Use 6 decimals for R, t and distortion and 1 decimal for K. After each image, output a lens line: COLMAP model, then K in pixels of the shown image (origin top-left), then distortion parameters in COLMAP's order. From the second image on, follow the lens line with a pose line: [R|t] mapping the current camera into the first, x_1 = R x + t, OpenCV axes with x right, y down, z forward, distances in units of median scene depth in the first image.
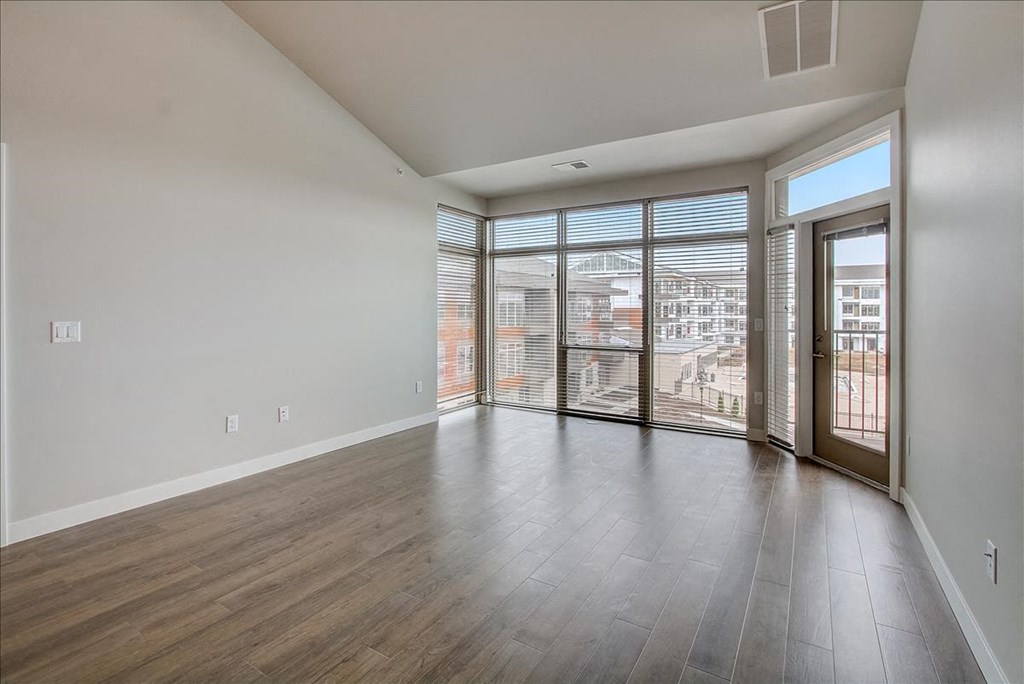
lens RADIAL K [[473.9, 0, 533.3], [0, 473.9, 309.9], [0, 0, 1]] dist [-0.002057, -0.000483]
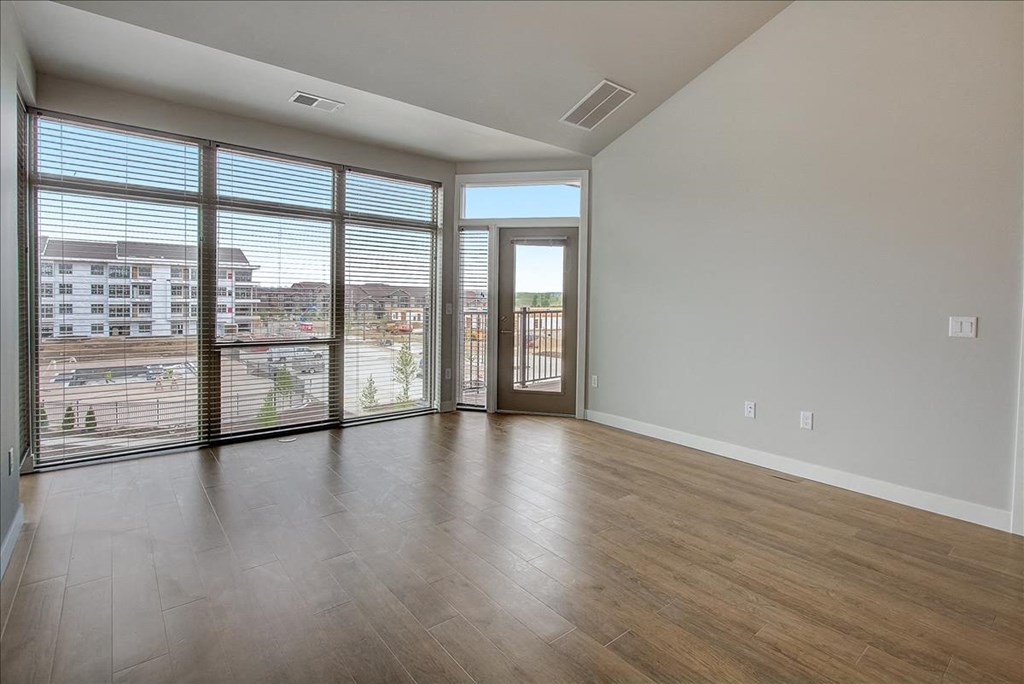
lens RADIAL K [[494.4, 0, 529.6], [0, 494.4, 307.8], [0, 0, 1]] dist [-0.004056, -0.000654]
pose [[0.321803, -0.016235, 0.946667, -0.513665], [-0.014099, 0.999660, 0.021936, 0.000714], [-0.946702, -0.020406, 0.321465, 0.391788]]
